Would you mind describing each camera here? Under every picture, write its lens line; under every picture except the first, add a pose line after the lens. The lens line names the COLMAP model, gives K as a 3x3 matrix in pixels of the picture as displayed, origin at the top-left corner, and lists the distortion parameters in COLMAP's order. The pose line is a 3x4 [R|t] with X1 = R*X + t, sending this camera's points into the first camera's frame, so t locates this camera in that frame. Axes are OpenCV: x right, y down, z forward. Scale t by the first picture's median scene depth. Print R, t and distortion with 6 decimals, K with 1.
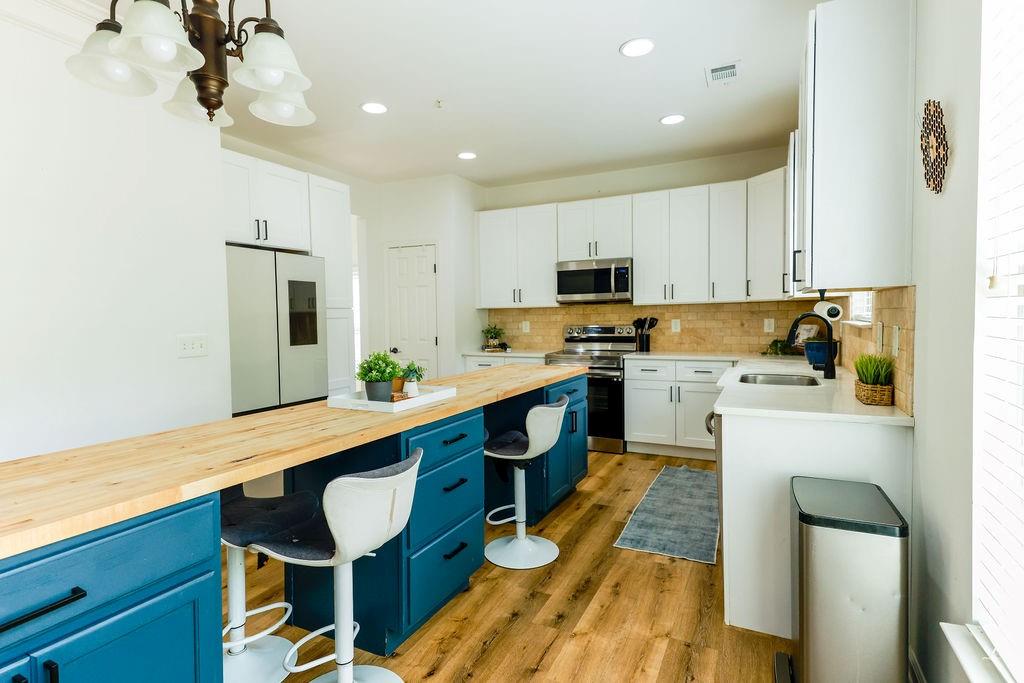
lens RADIAL K [[531.3, 0, 507.7], [0, 531.3, 330.5], [0, 0, 1]] dist [0.001768, 0.000255]
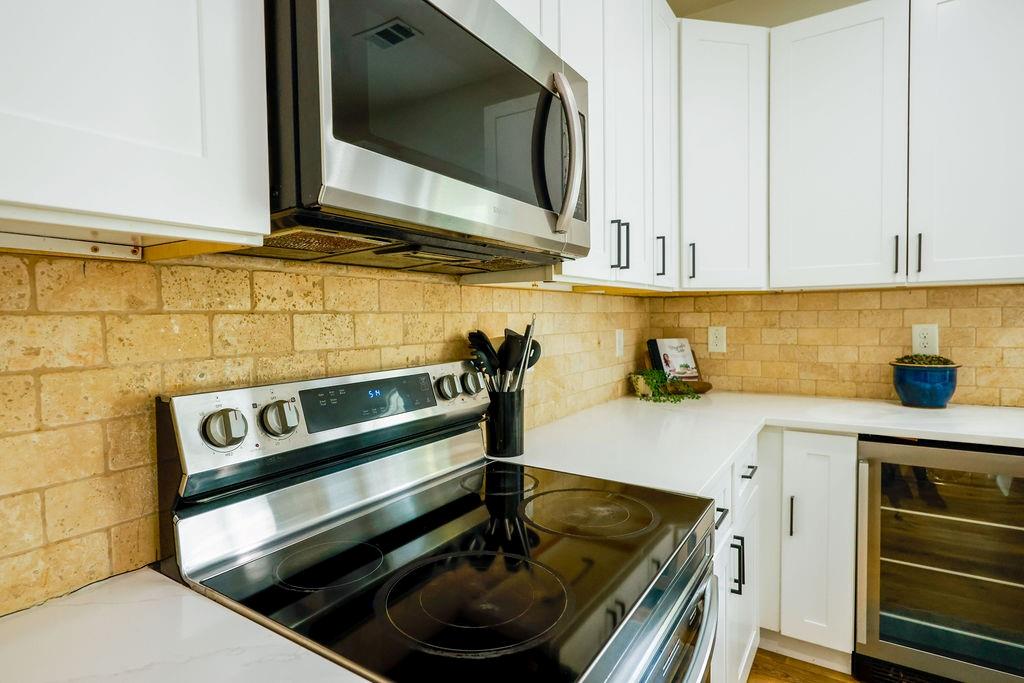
lens RADIAL K [[531.3, 0, 507.7], [0, 531.3, 330.5], [0, 0, 1]] dist [0.001768, 0.000255]
pose [[0.111226, -0.017018, 0.993649, -0.041417], [0.043230, 0.998990, 0.012270, -0.035087], [-0.992854, 0.041591, 0.111849, 1.144751]]
